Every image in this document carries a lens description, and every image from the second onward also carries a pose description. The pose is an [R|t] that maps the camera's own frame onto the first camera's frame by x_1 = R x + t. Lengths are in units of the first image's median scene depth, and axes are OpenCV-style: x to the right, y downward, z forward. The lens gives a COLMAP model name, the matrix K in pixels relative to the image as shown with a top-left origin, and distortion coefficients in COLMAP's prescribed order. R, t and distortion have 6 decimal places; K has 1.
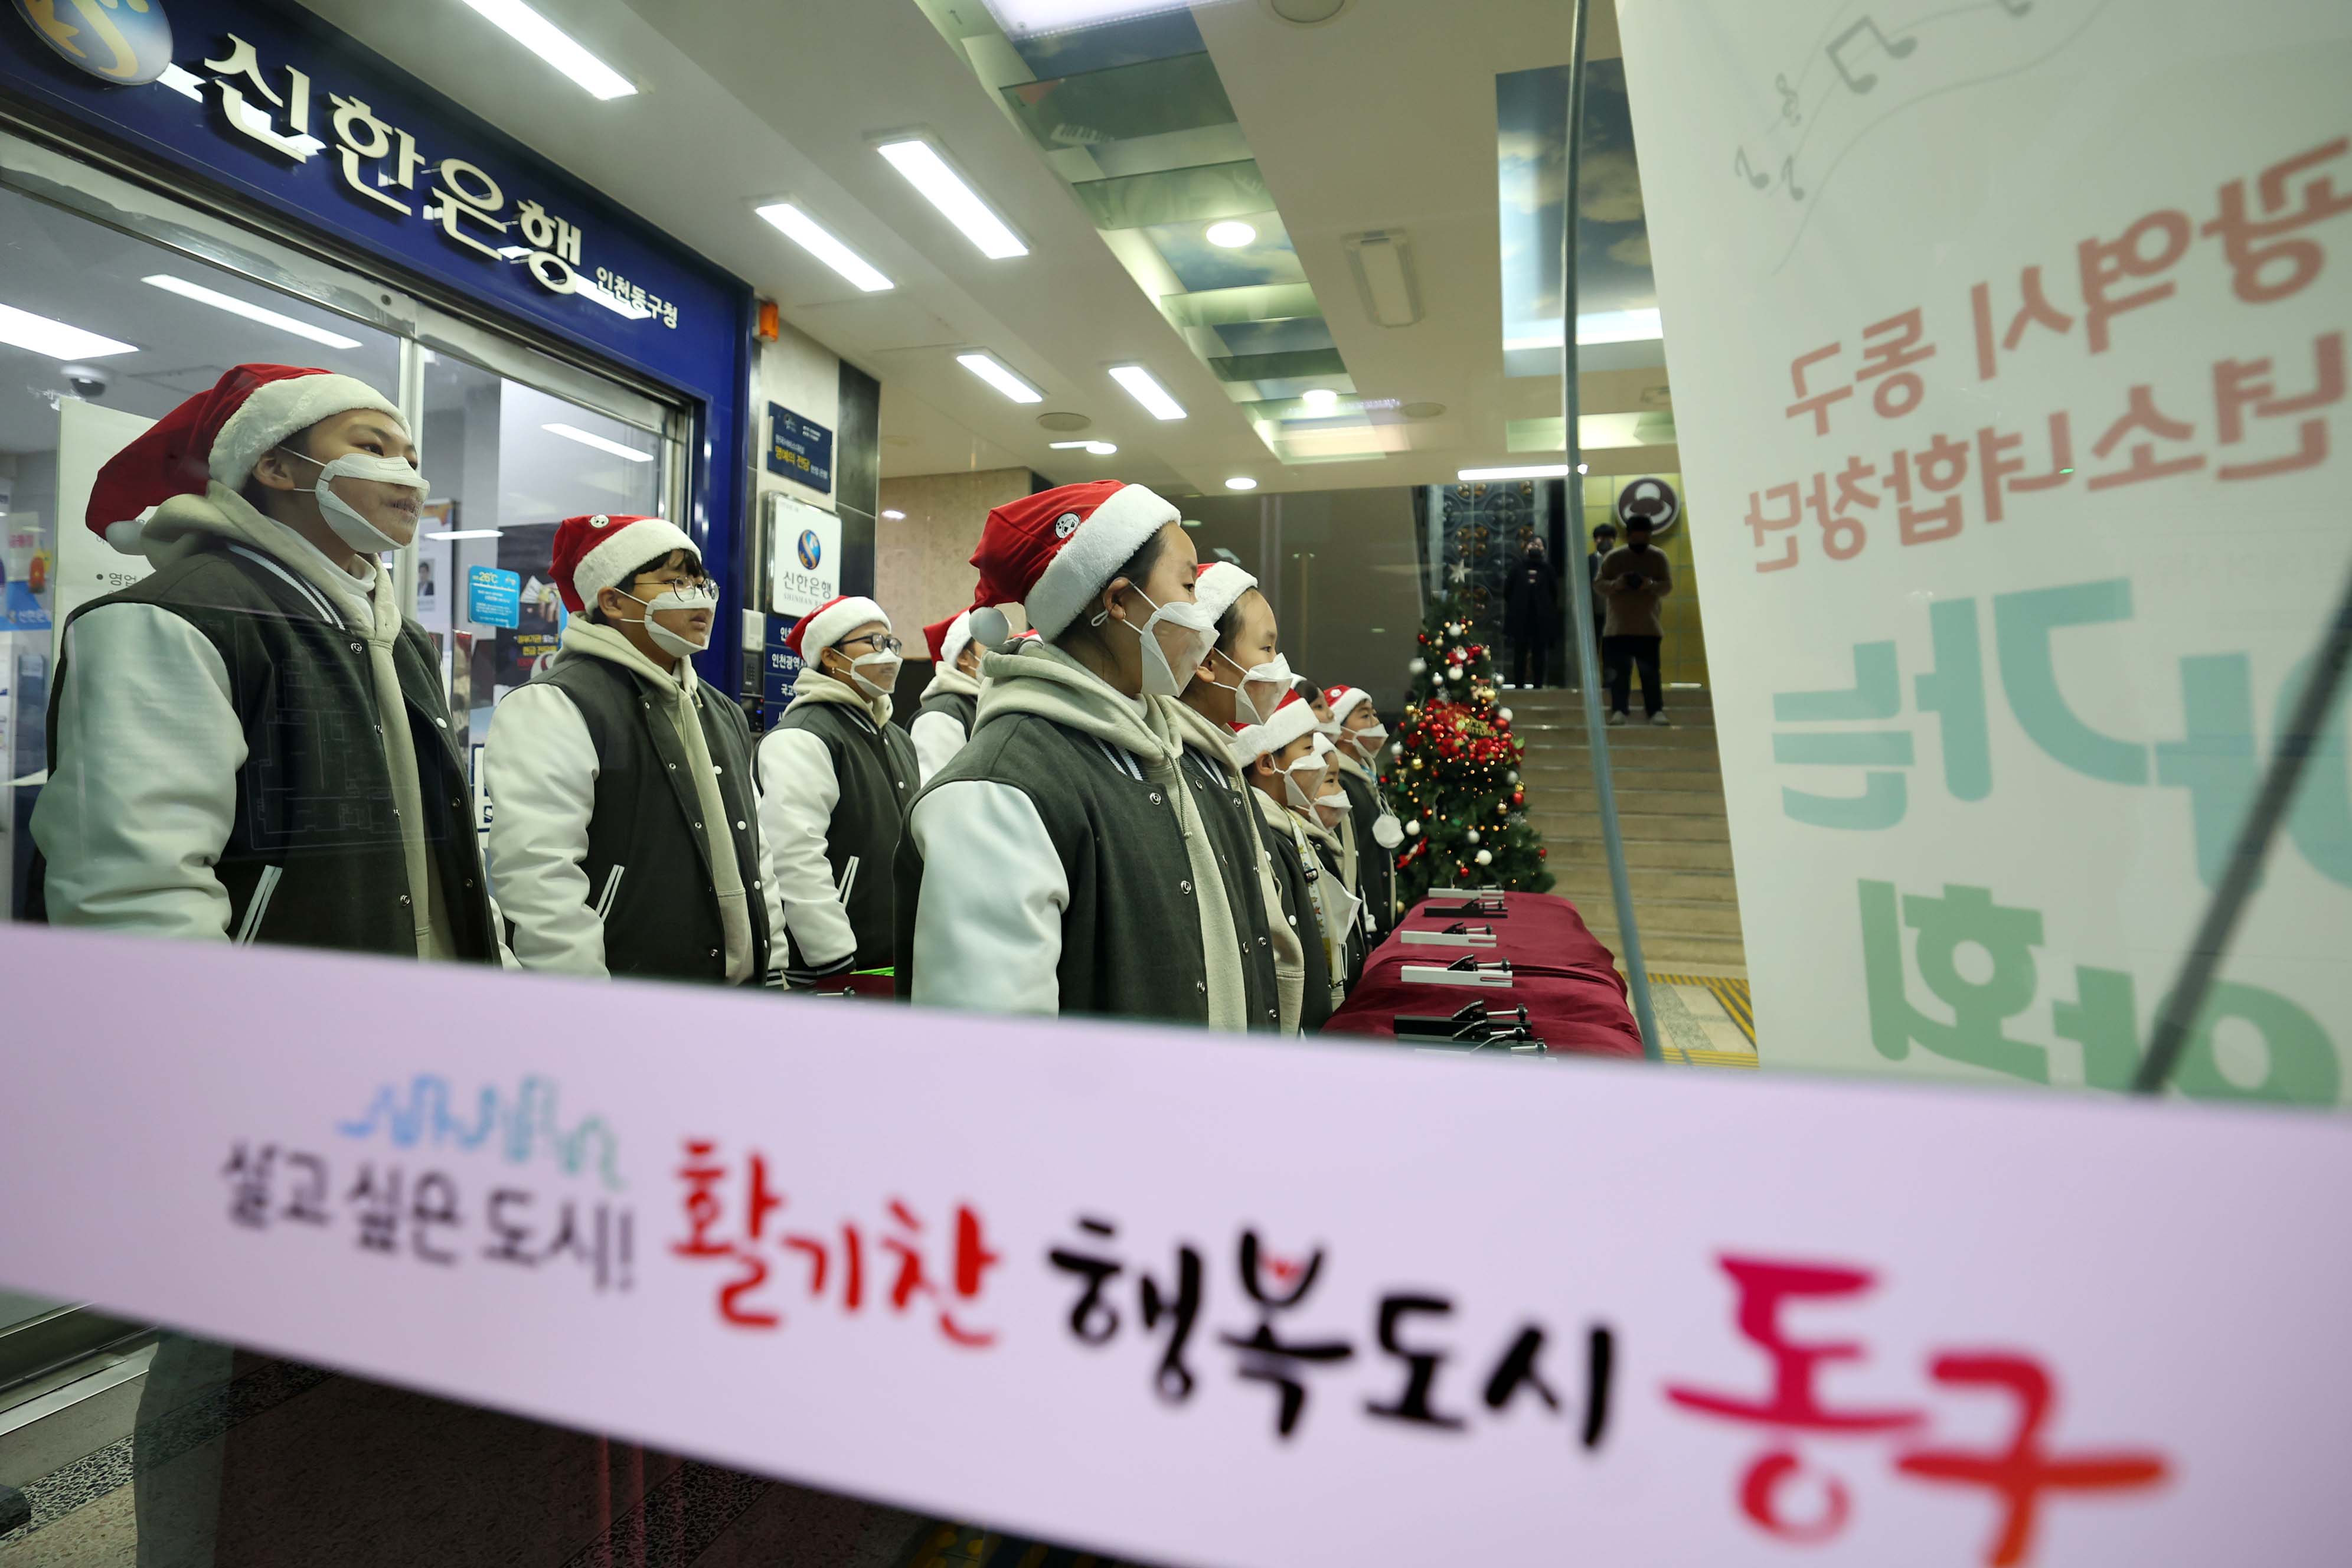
lens RADIAL K [[1103.5, 0, 1187.0], [0, 1103.5, 758.1], [0, 0, 1]] dist [-0.042468, 0.014967]
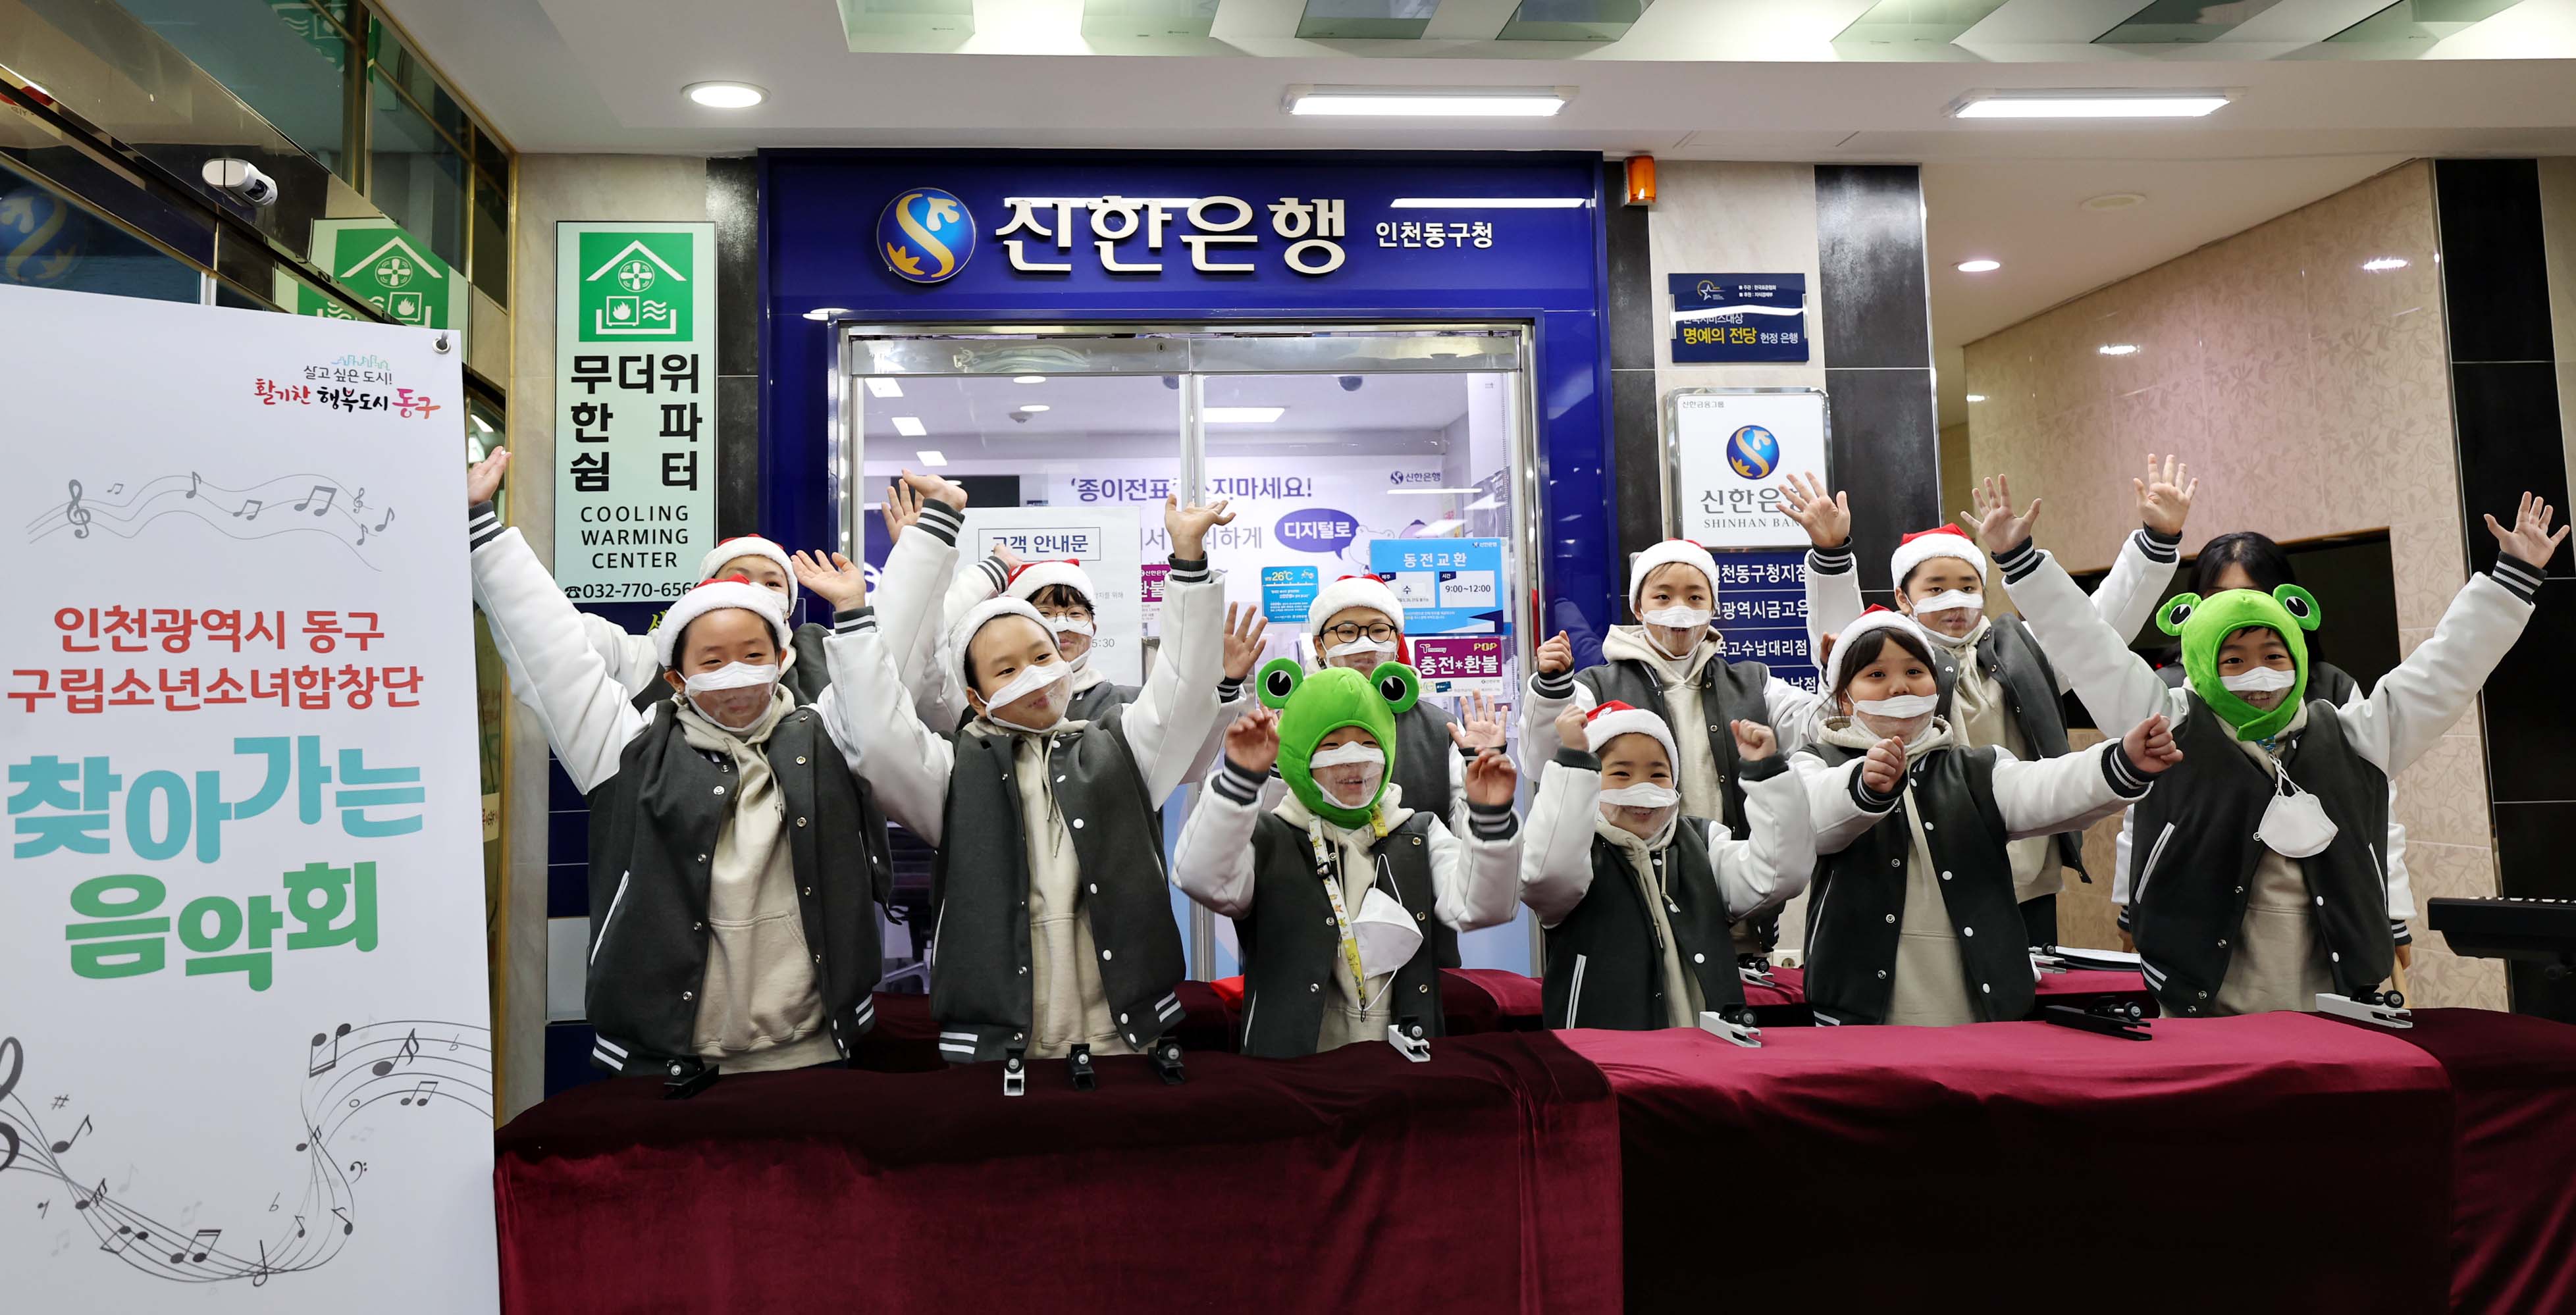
lens RADIAL K [[2187.6, 0, 1247.3], [0, 2187.6, 465.1], [0, 0, 1]] dist [0.001990, 0.084544]
pose [[0.381507, -0.135162, -0.914431, 0.869271], [0.033130, 0.990616, -0.132600, -0.000608], [0.923772, 0.020293, 0.382405, 0.141526]]
